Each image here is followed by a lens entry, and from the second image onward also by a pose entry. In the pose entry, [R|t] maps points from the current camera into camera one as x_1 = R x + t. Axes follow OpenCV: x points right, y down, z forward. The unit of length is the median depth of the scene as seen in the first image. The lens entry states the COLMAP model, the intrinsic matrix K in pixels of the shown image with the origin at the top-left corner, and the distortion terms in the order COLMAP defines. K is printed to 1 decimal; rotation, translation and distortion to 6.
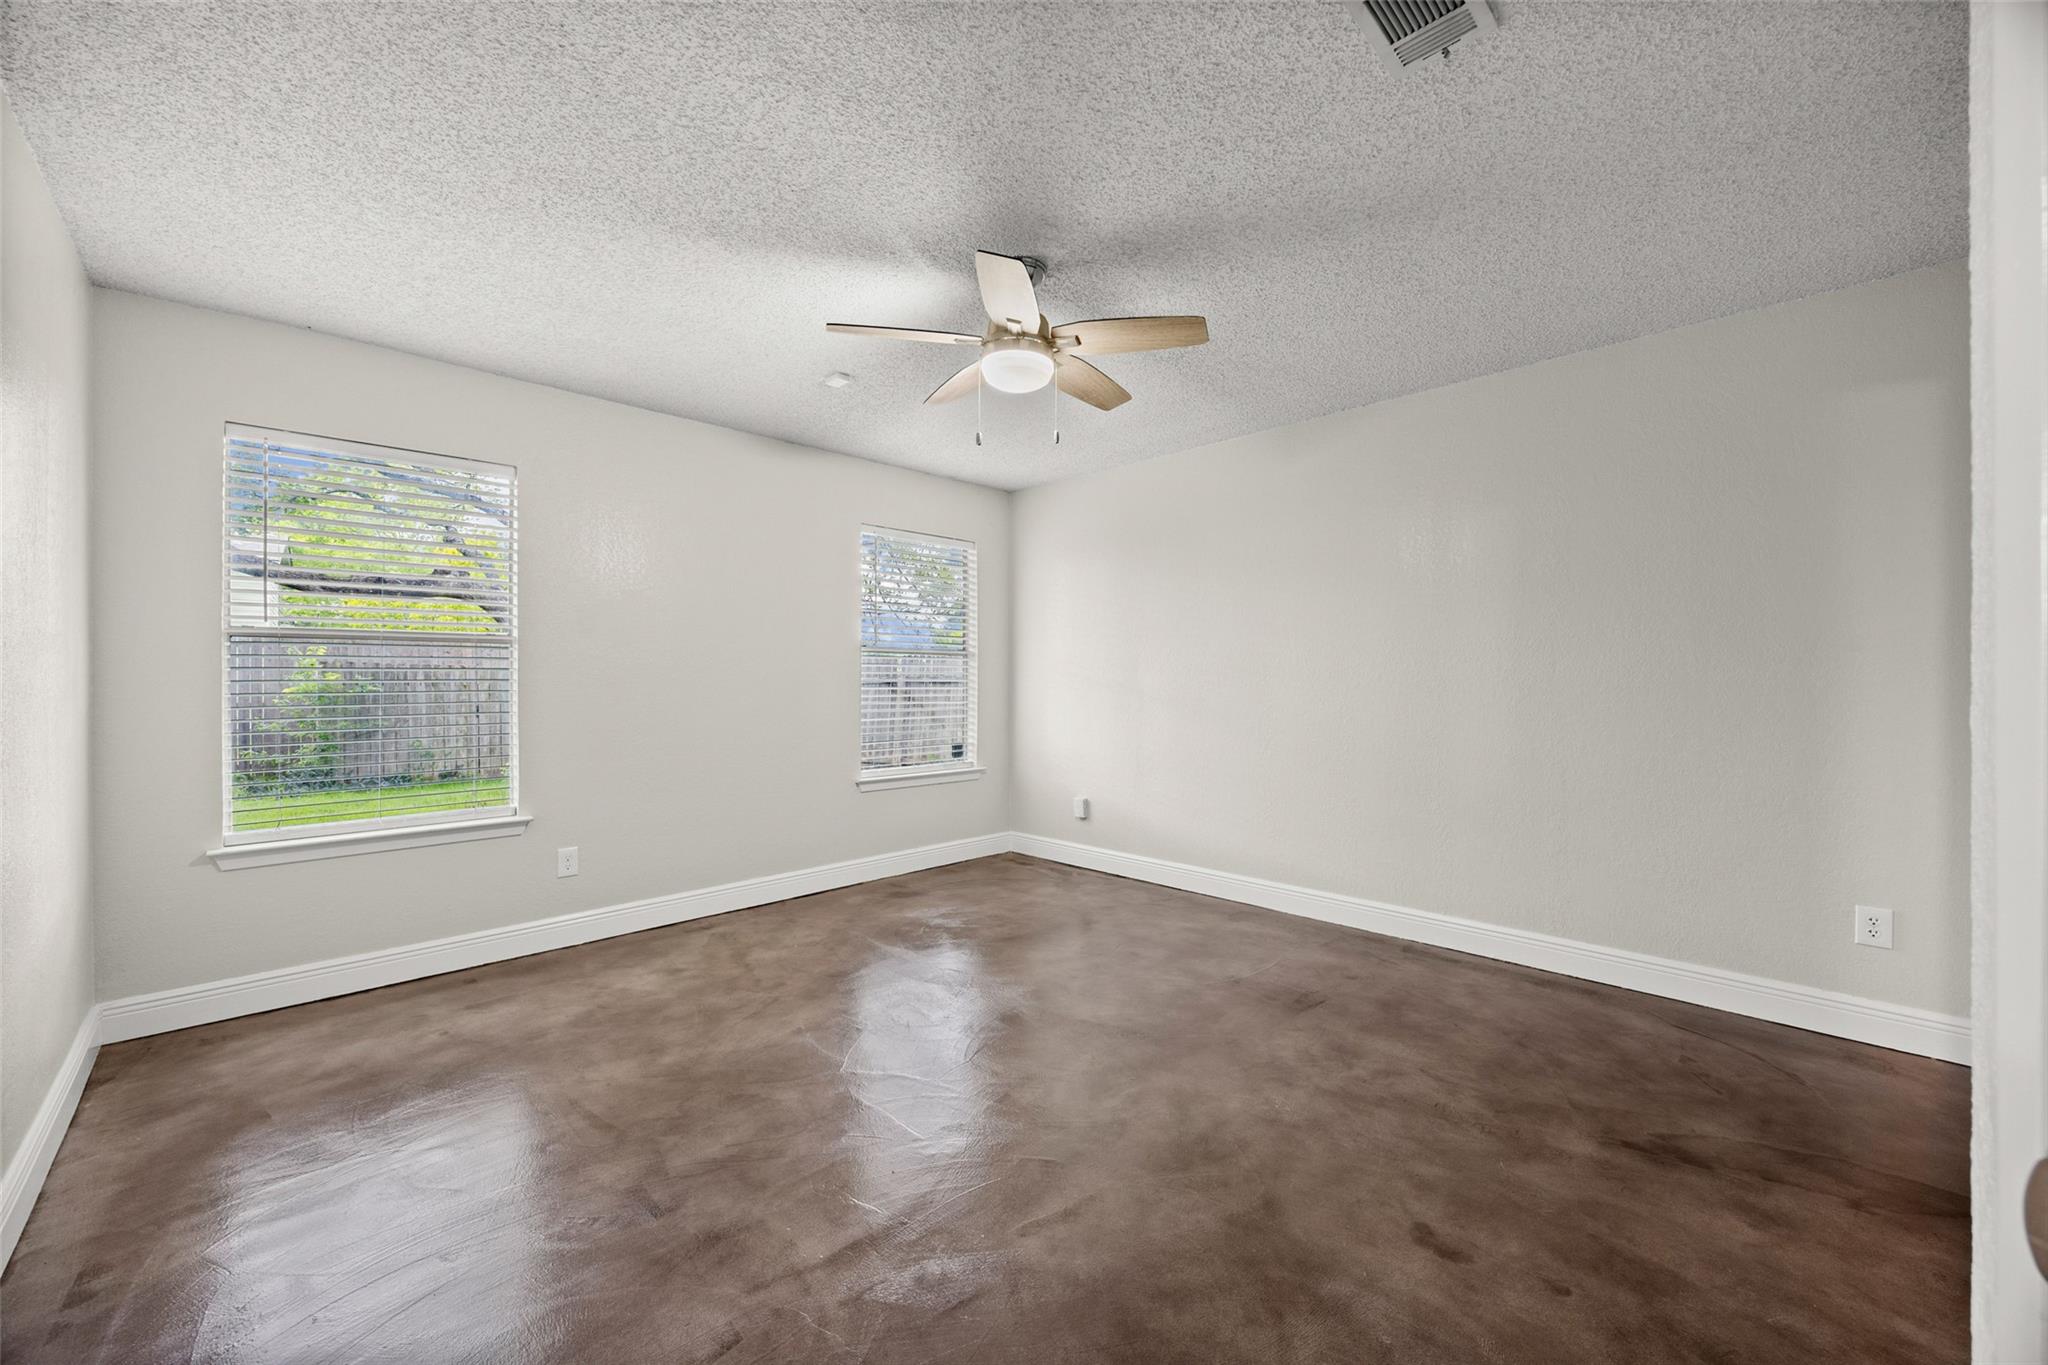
lens RADIAL K [[781.4, 0, 1022.5], [0, 781.4, 683.3], [0, 0, 1]] dist [0.002934, -0.000073]
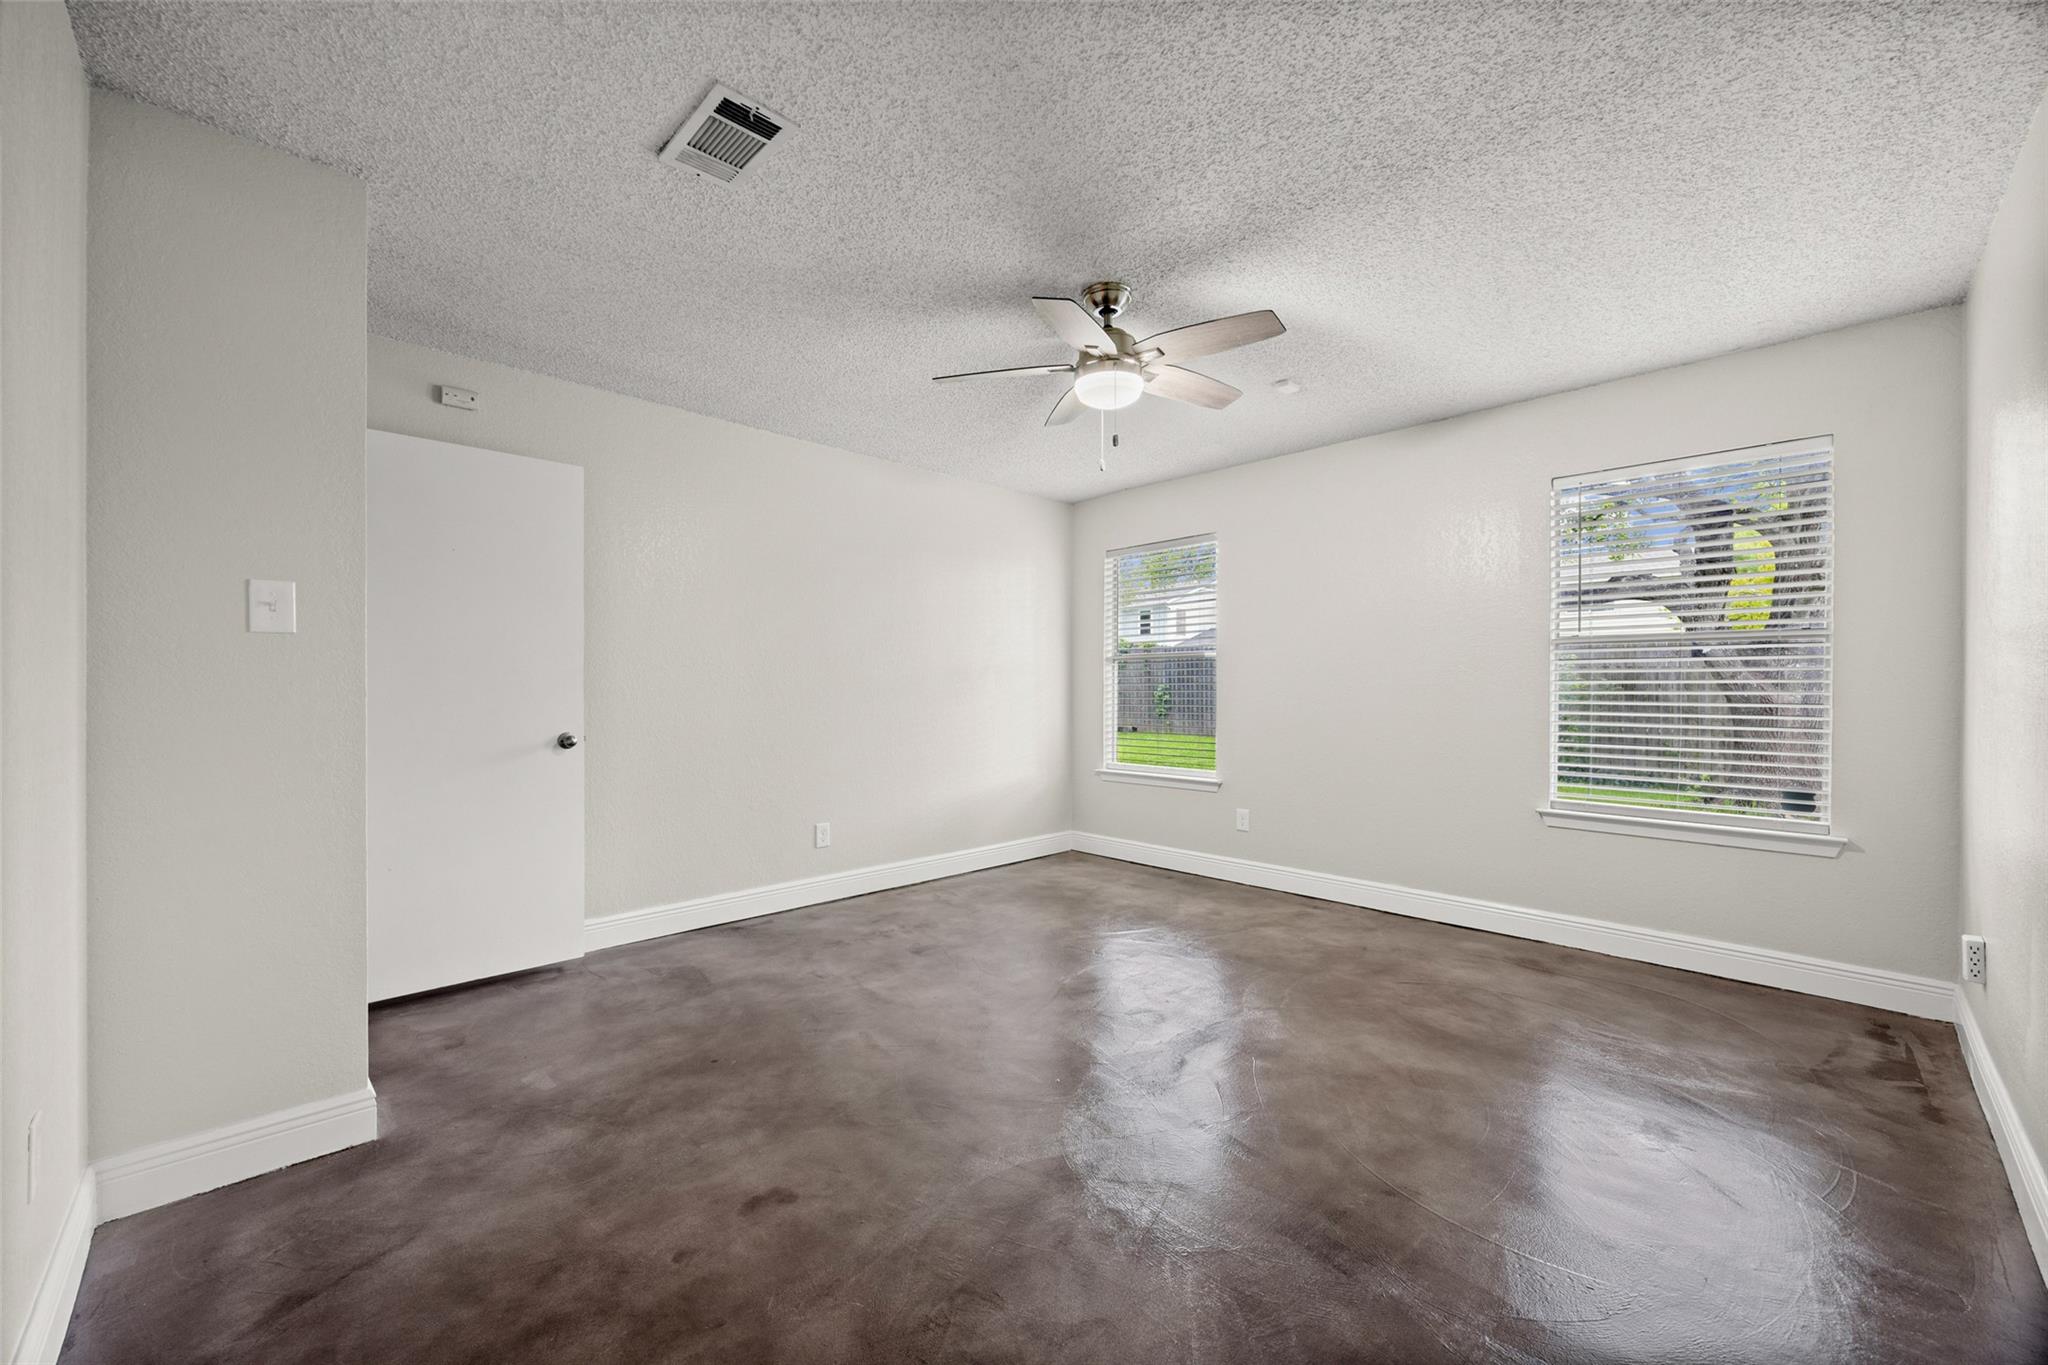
lens RADIAL K [[781.4, 0, 1020.2], [0, 781.4, 688.5], [0, 0, 1]] dist [0.002934, -0.000073]
pose [[-0.001208, 0.003665, -0.999993, 0.909559], [-0.000868, 0.999993, 0.003666, 0.001113], [0.999999, 0.000873, -0.001205, 0.762178]]
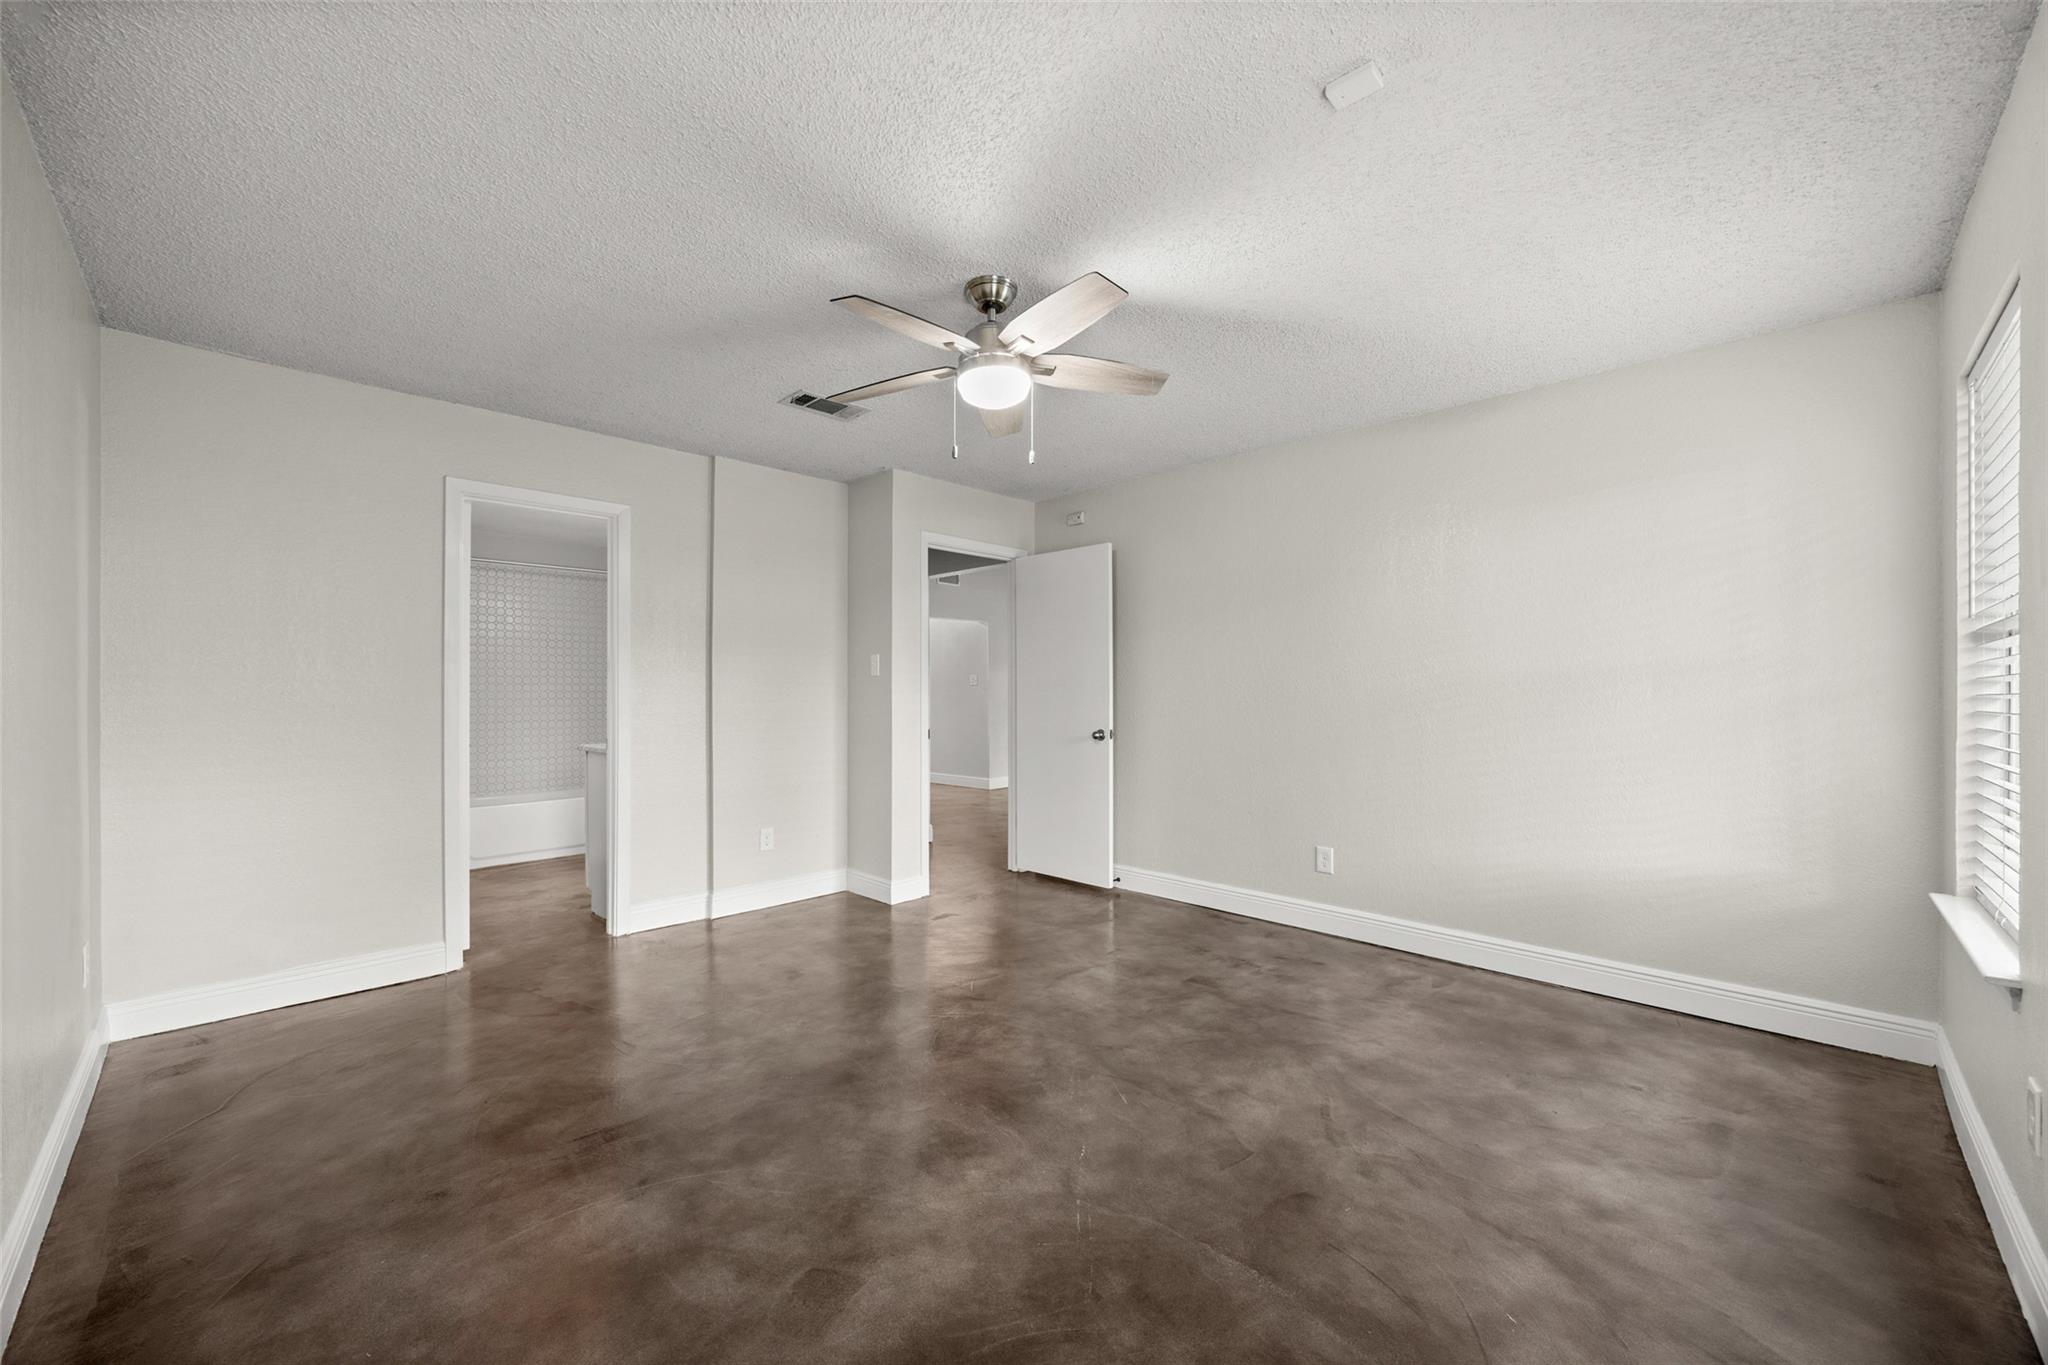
lens RADIAL K [[781.4, 0, 1033.2], [0, 781.4, 689.4], [0, 0, 1]] dist [0.002934, -0.000073]
pose [[-0.999426, 0.005852, -0.033379, -0.019326], [0.005947, 0.999979, -0.002737, -0.010318], [0.033363, -0.002934, -0.999439, 1.728462]]
